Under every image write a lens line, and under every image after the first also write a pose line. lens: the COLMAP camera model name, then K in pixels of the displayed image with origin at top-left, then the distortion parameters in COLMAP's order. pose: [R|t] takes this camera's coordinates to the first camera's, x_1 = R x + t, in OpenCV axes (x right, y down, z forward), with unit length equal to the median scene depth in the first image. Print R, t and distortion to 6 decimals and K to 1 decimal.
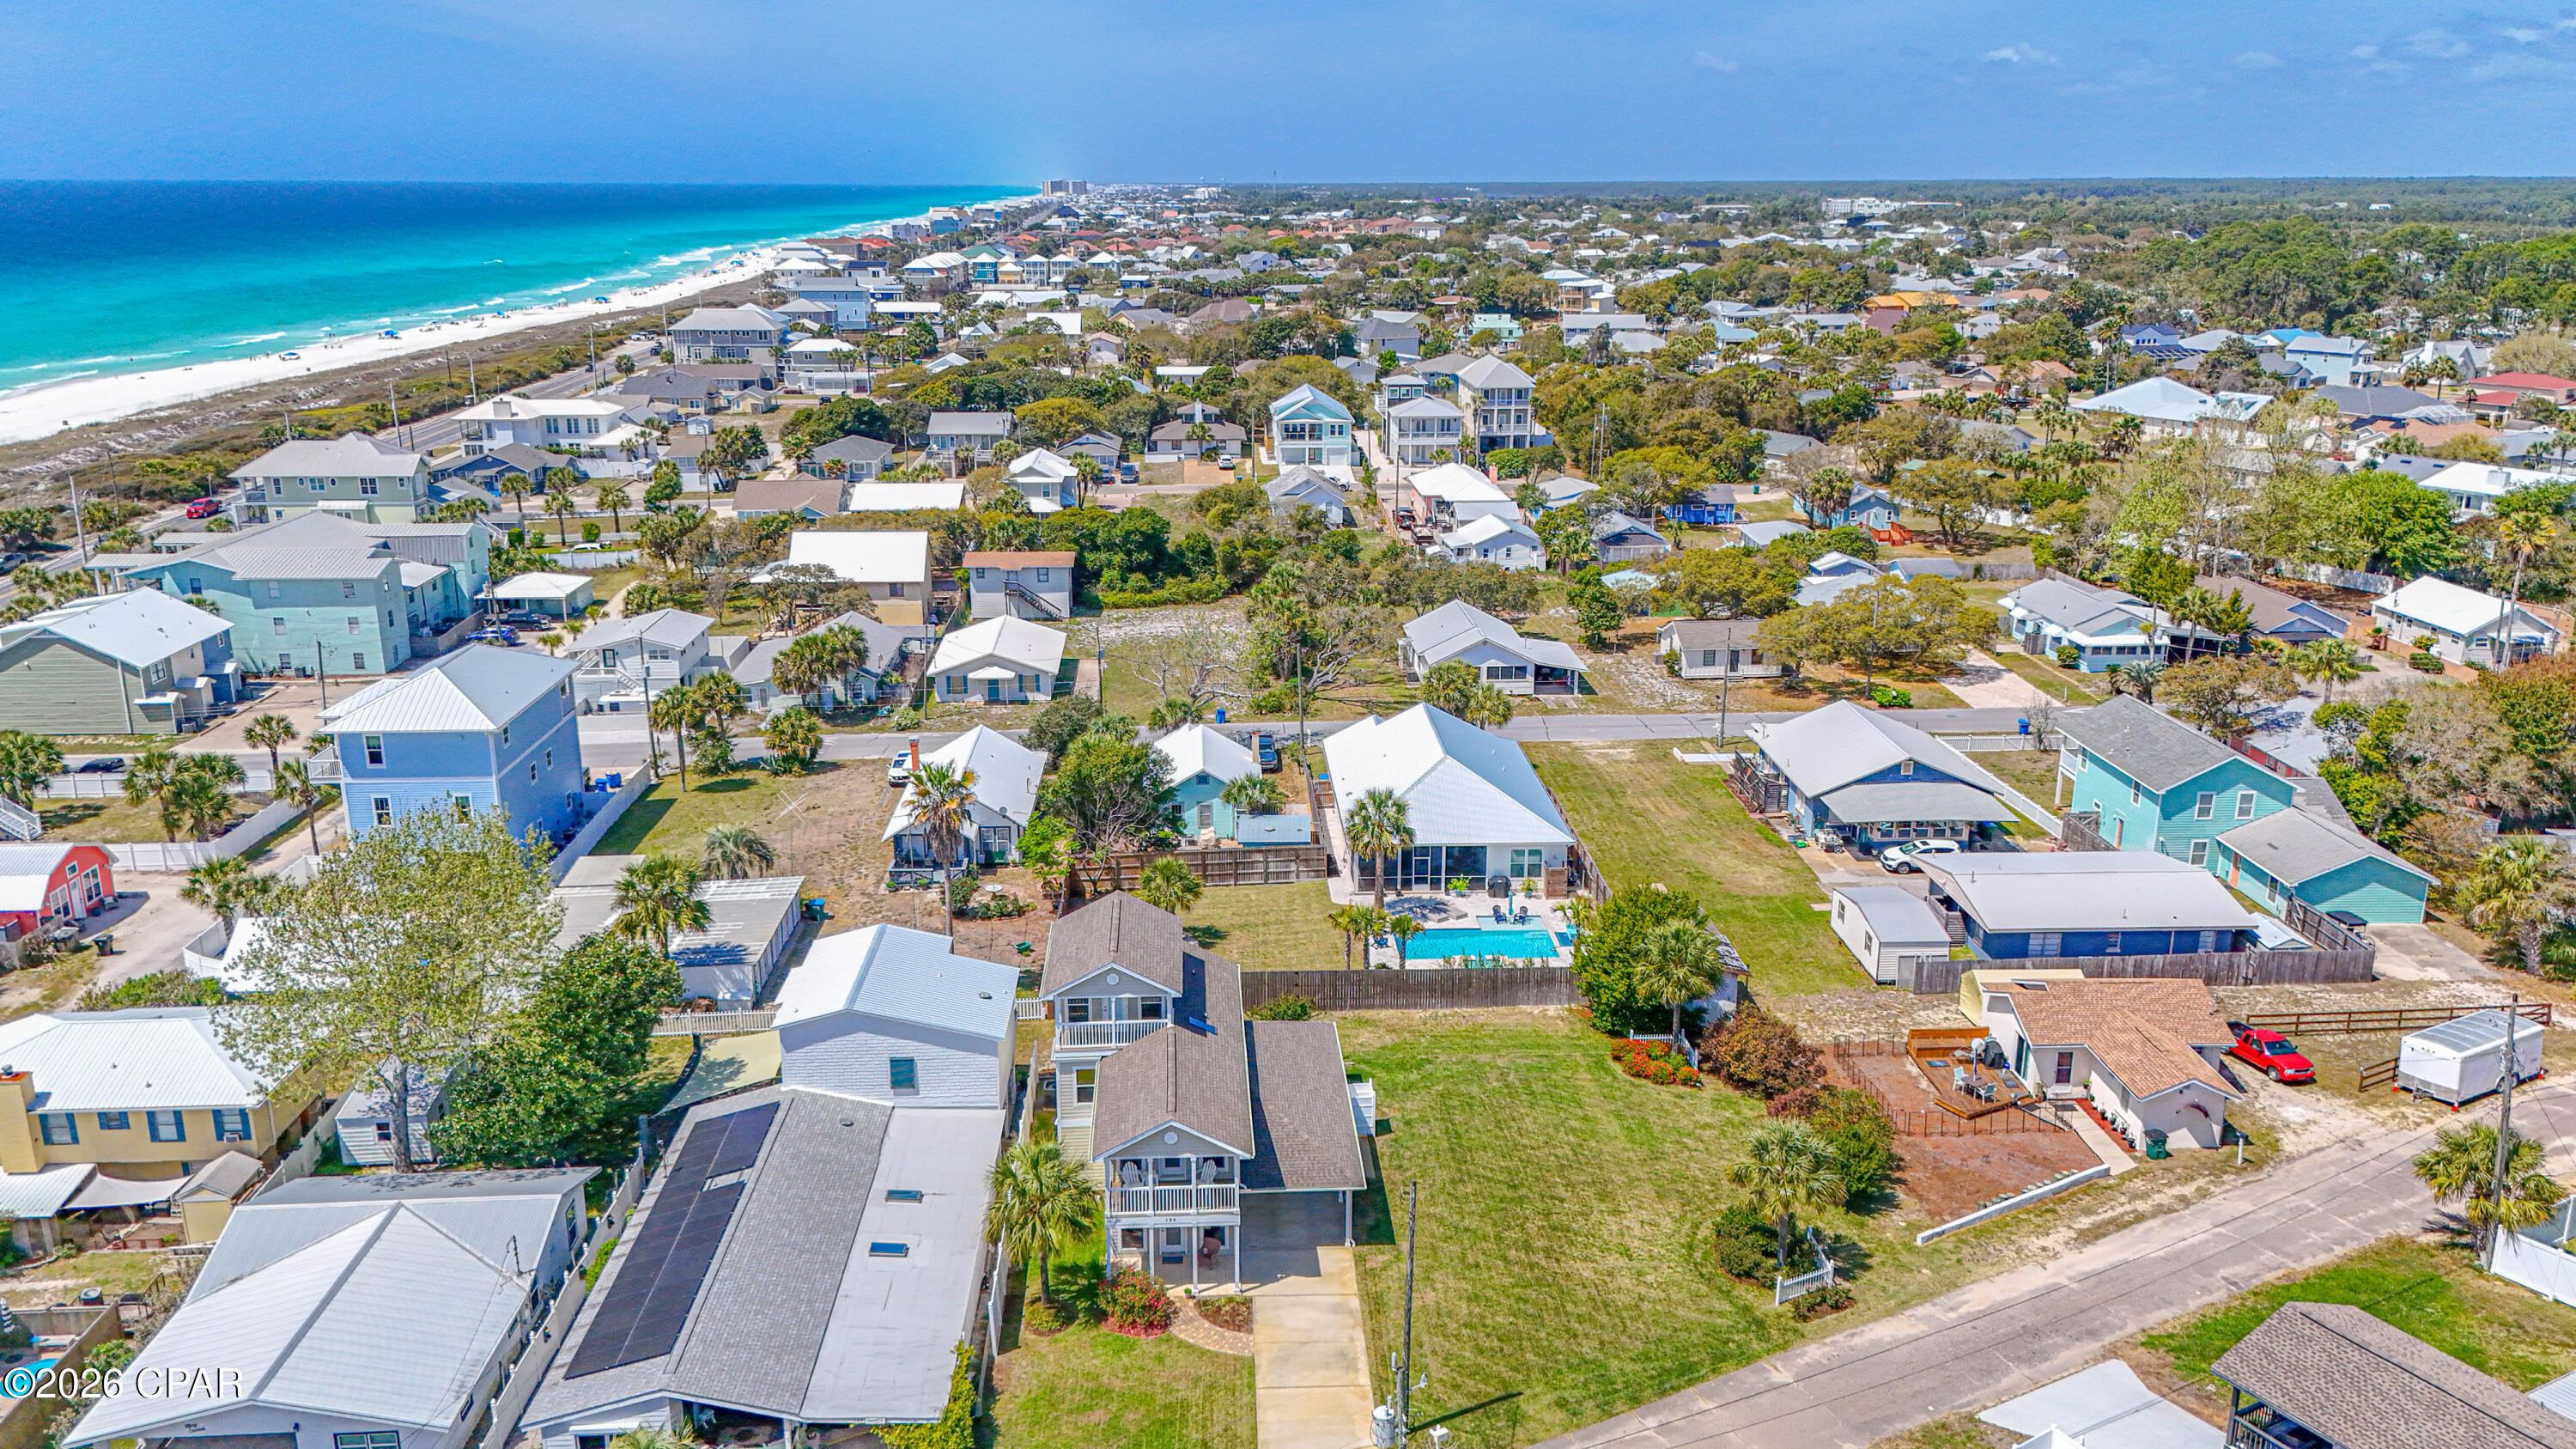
lens RADIAL K [[1896.3, 0, 1284.2], [0, 1896.3, 715.0], [0, 0, 1]] dist [0.069478, -0.056872]
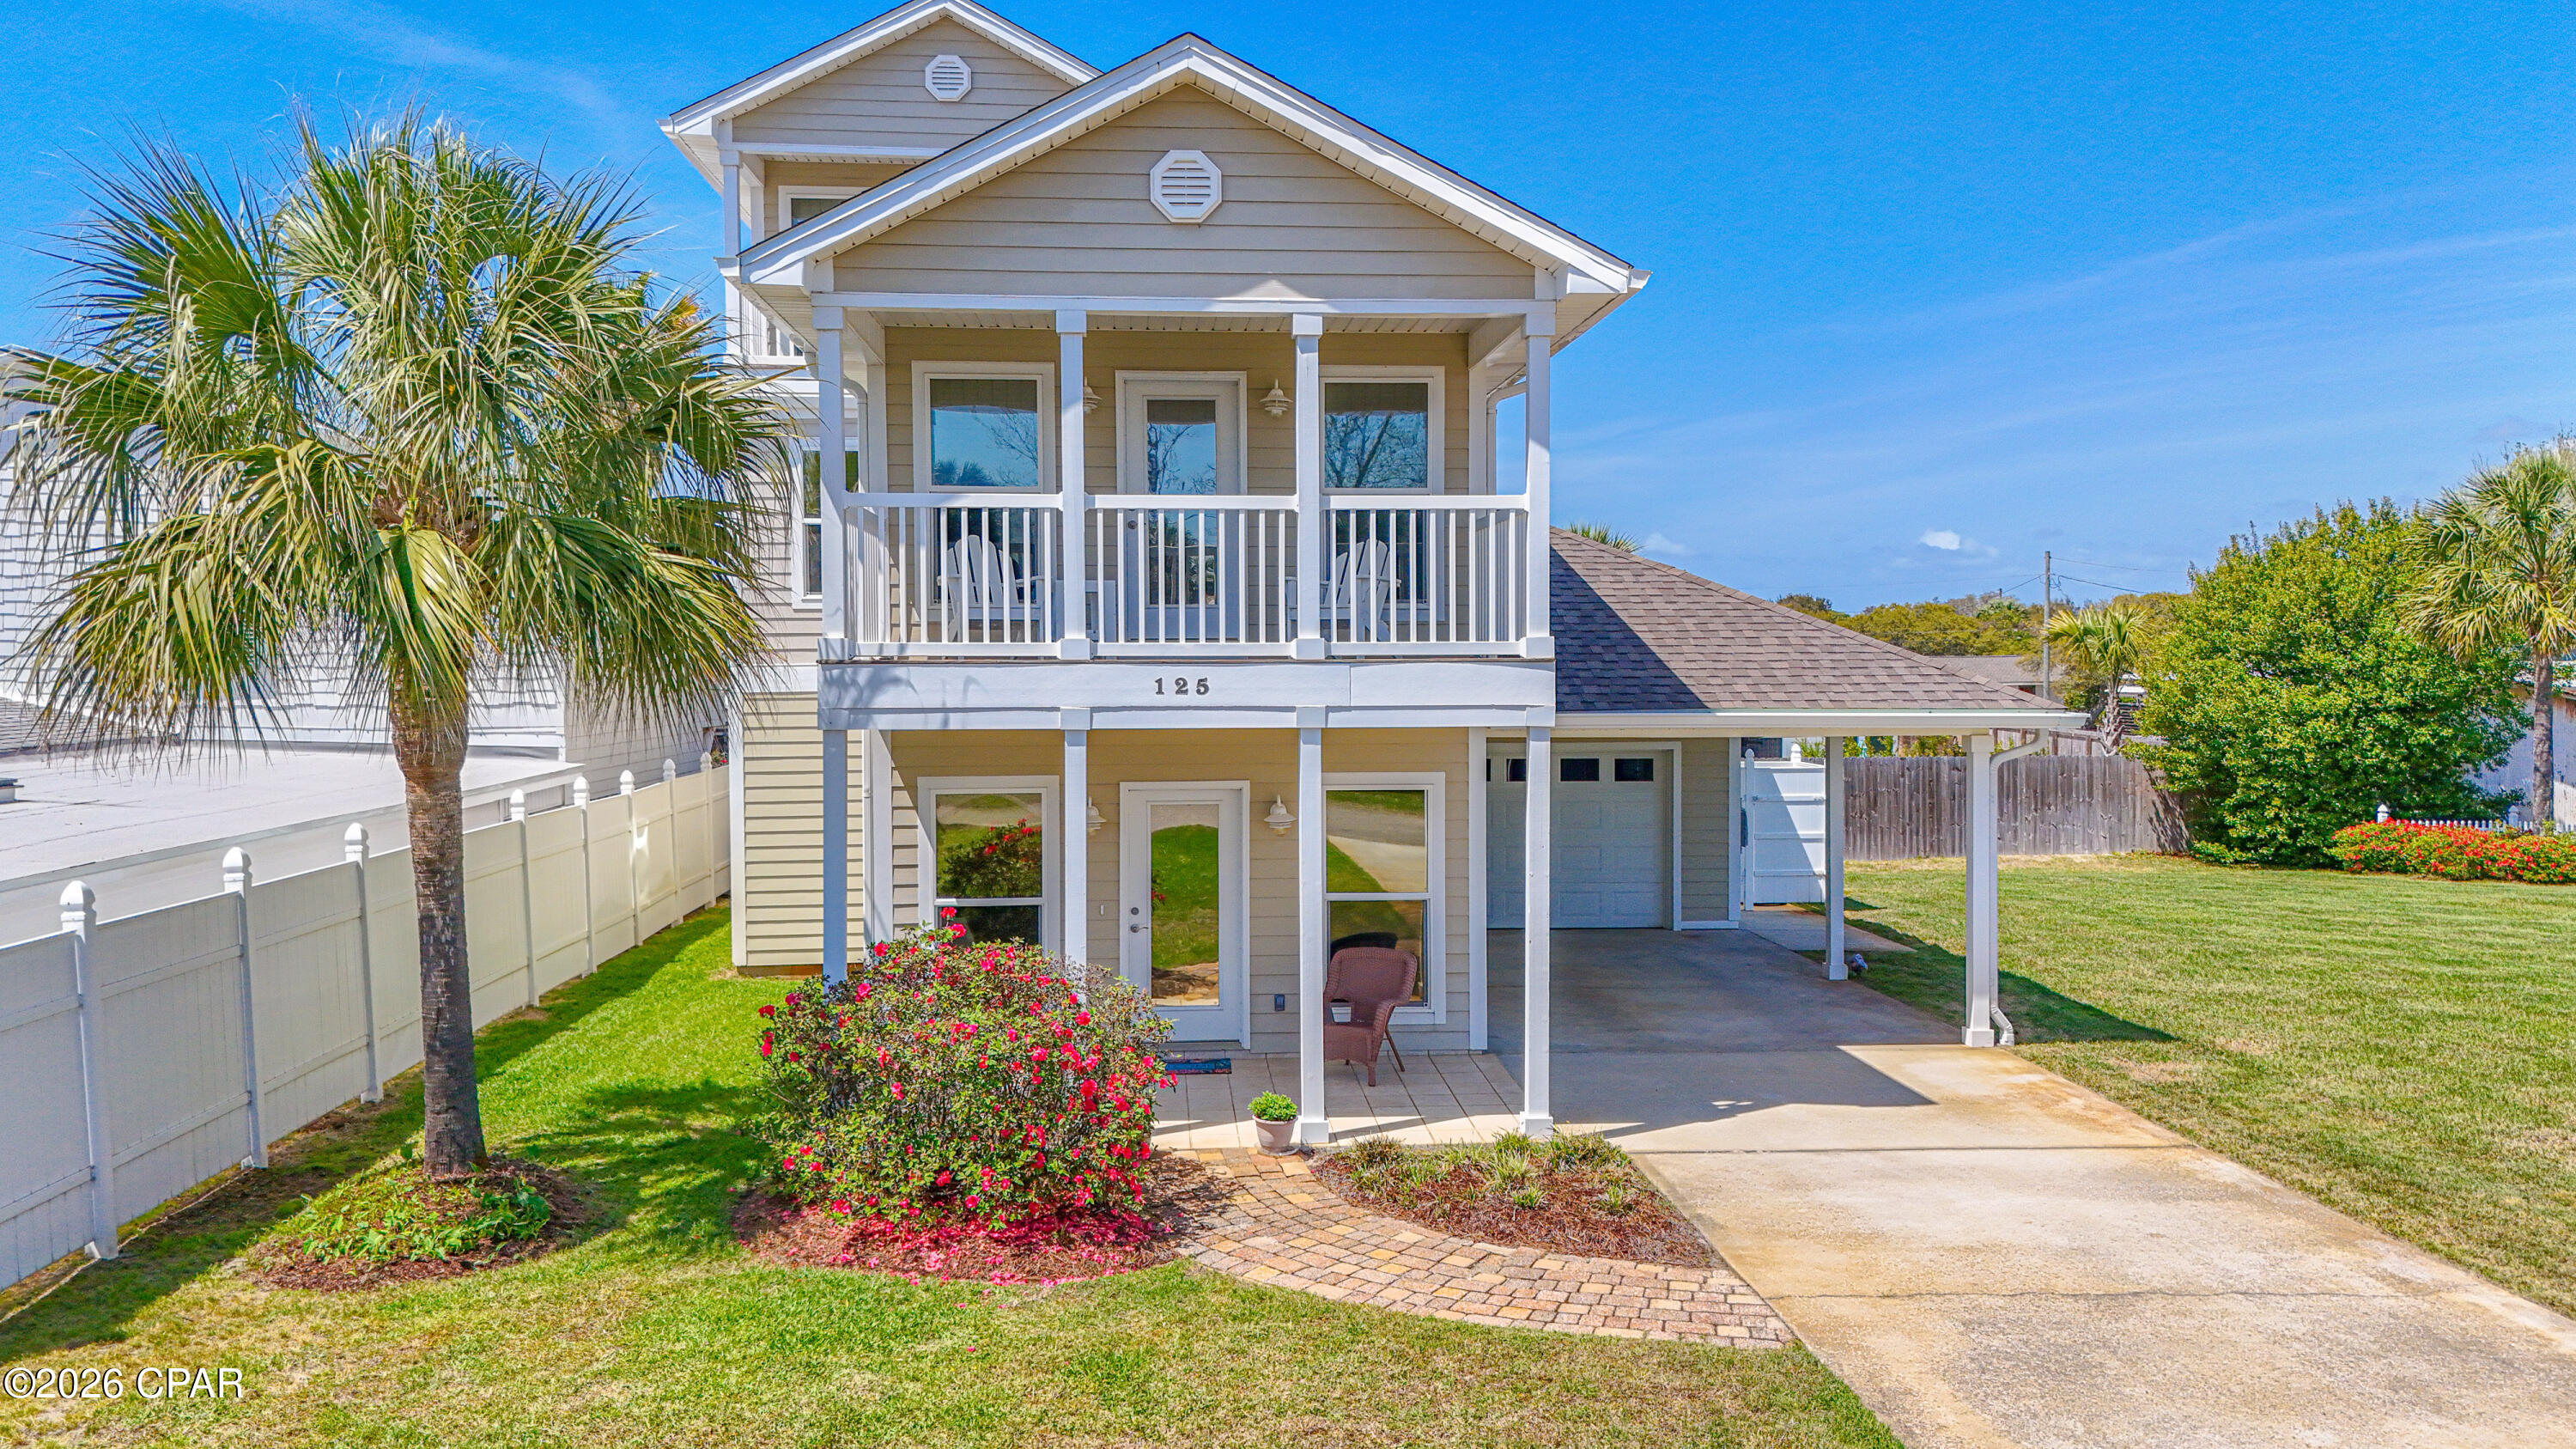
lens RADIAL K [[1896.3, 0, 1282.8], [0, 1896.3, 712.7], [0, 0, 1]] dist [0.069478, -0.056872]
pose [[0.999864, -0.005035, 0.015691, -0.030405], [0.008689, 0.970147, -0.242362, 0.179356], [-0.014003, 0.242466, 0.970059, 0.474531]]
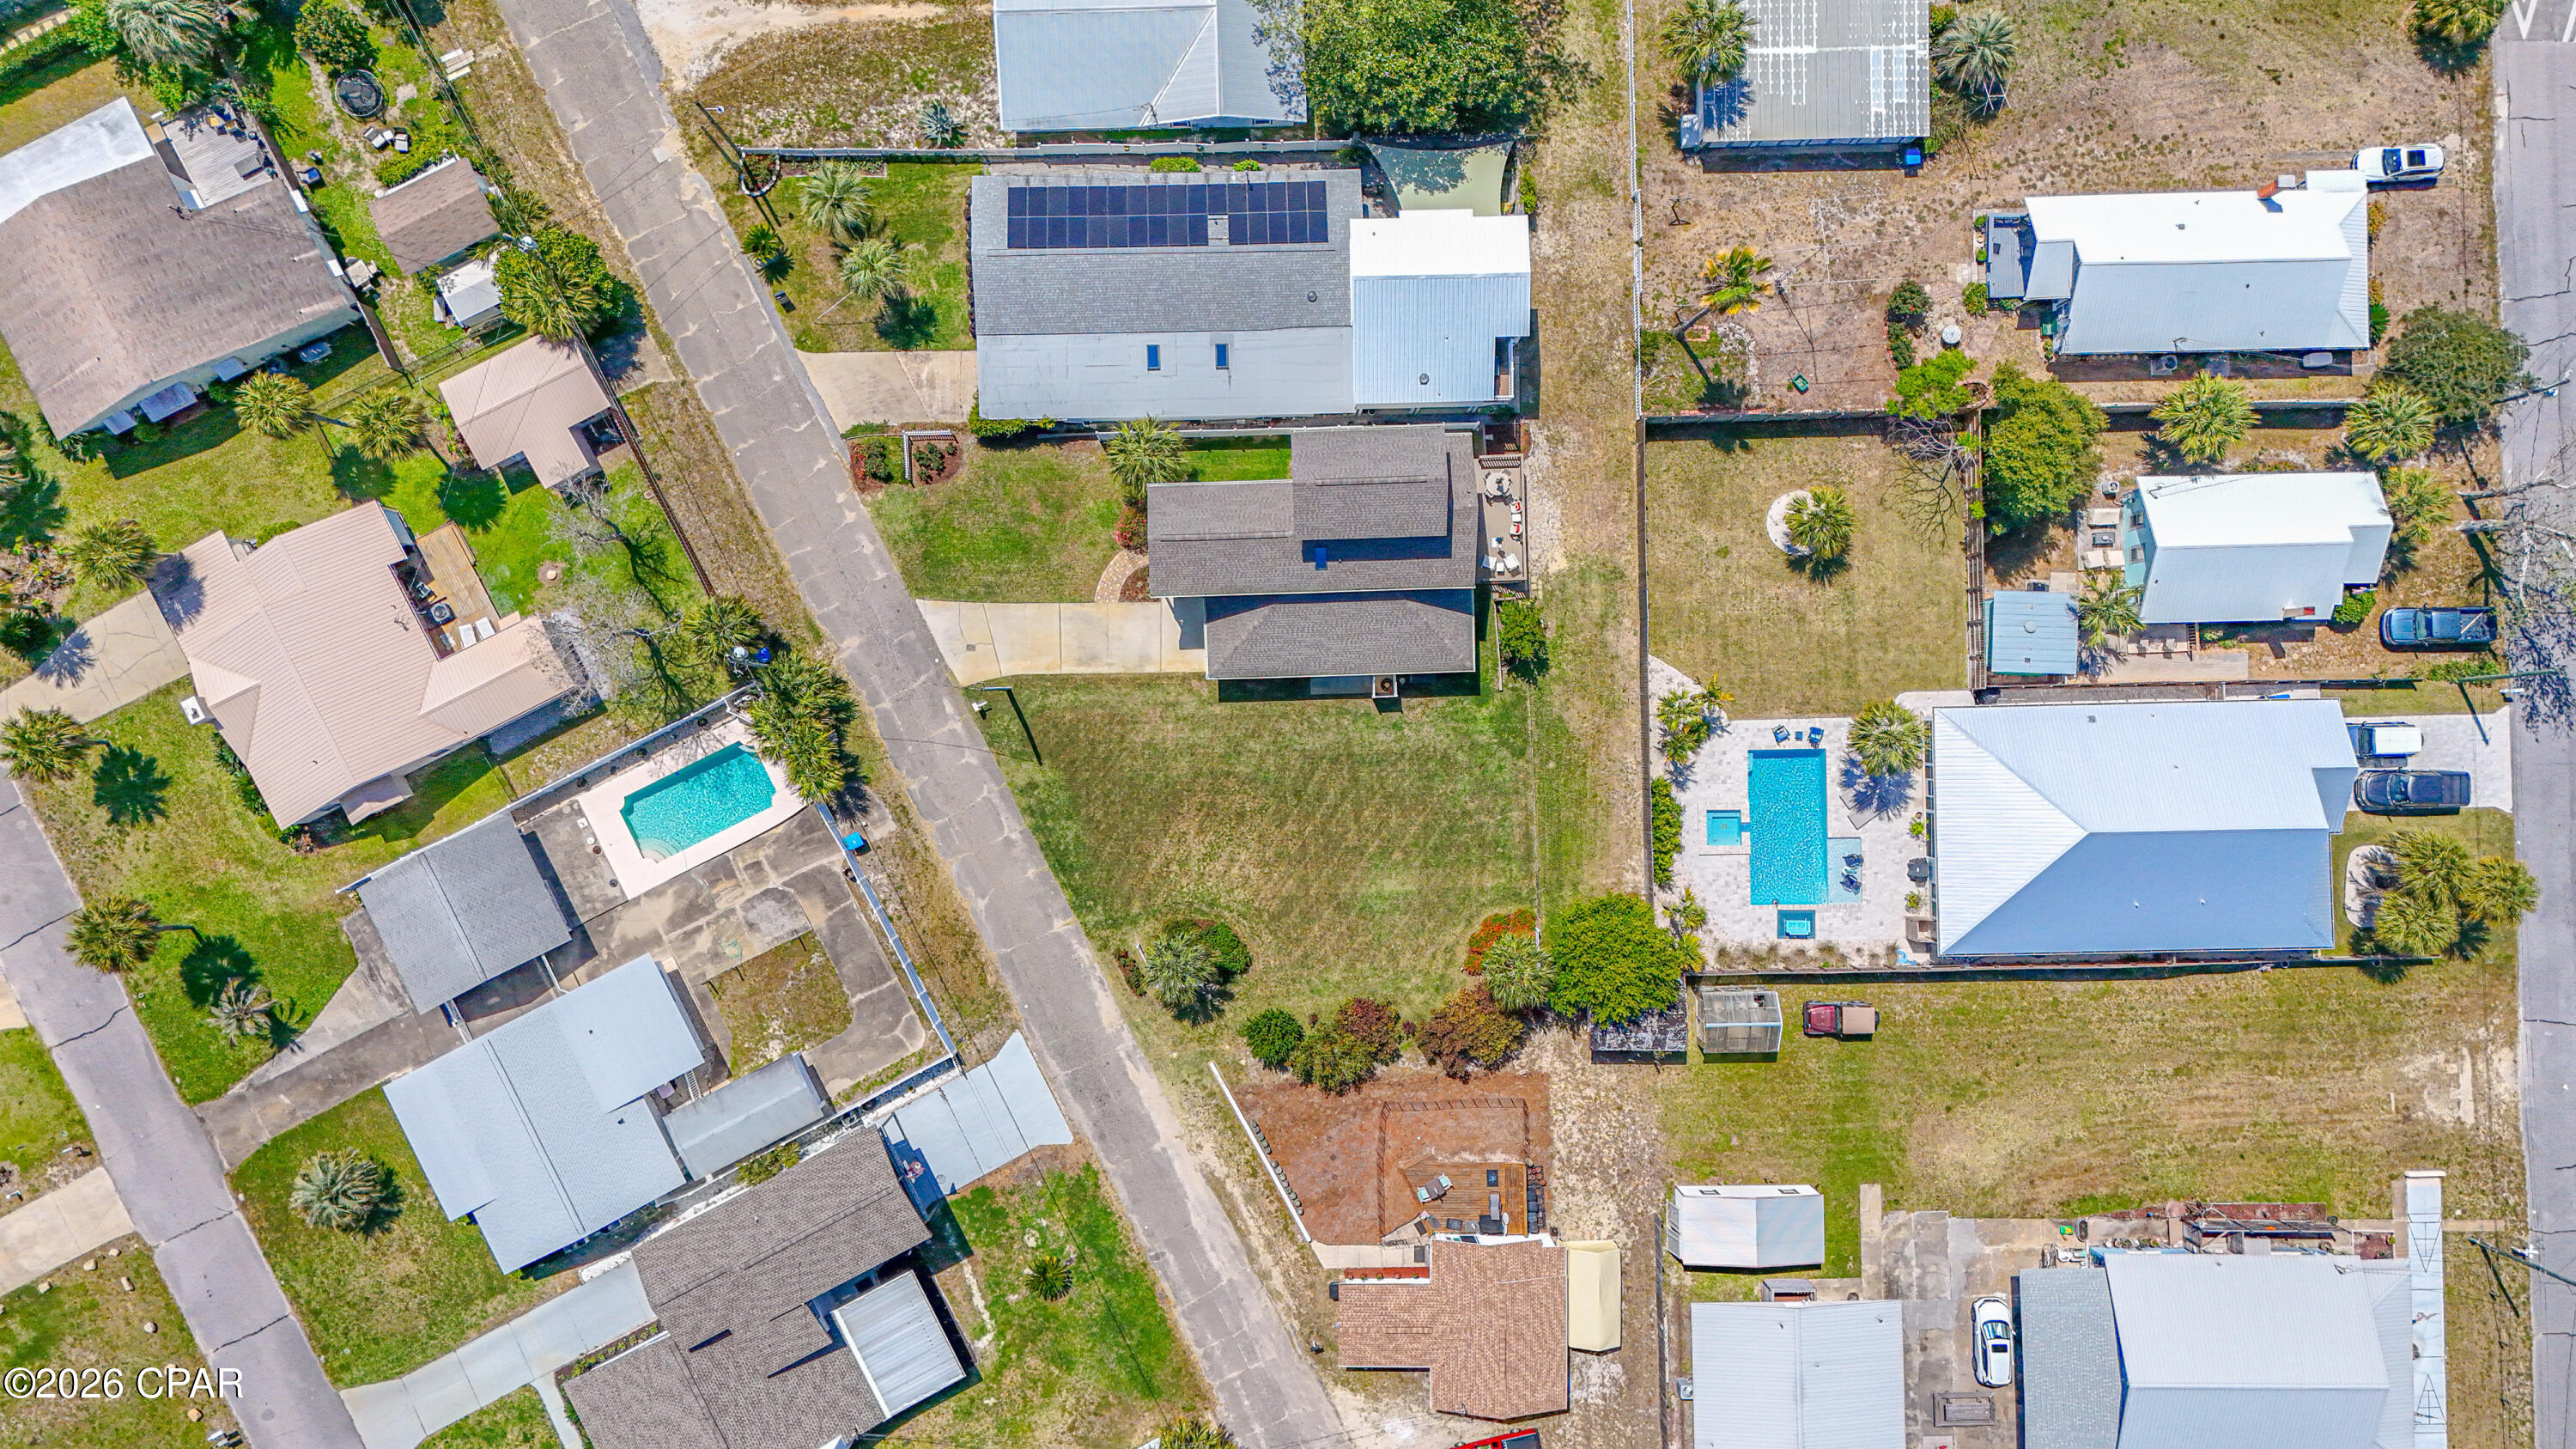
lens RADIAL K [[1896.3, 0, 1298.1], [0, 1896.3, 715.4], [0, 0, 1]] dist [0.069478, -0.056872]
pose [[-0.026564, 0.999644, 0.002649, 0.038486], [-0.288269, -0.010197, 0.957495, -0.678882], [0.957181, 0.024671, 0.288437, 0.392420]]
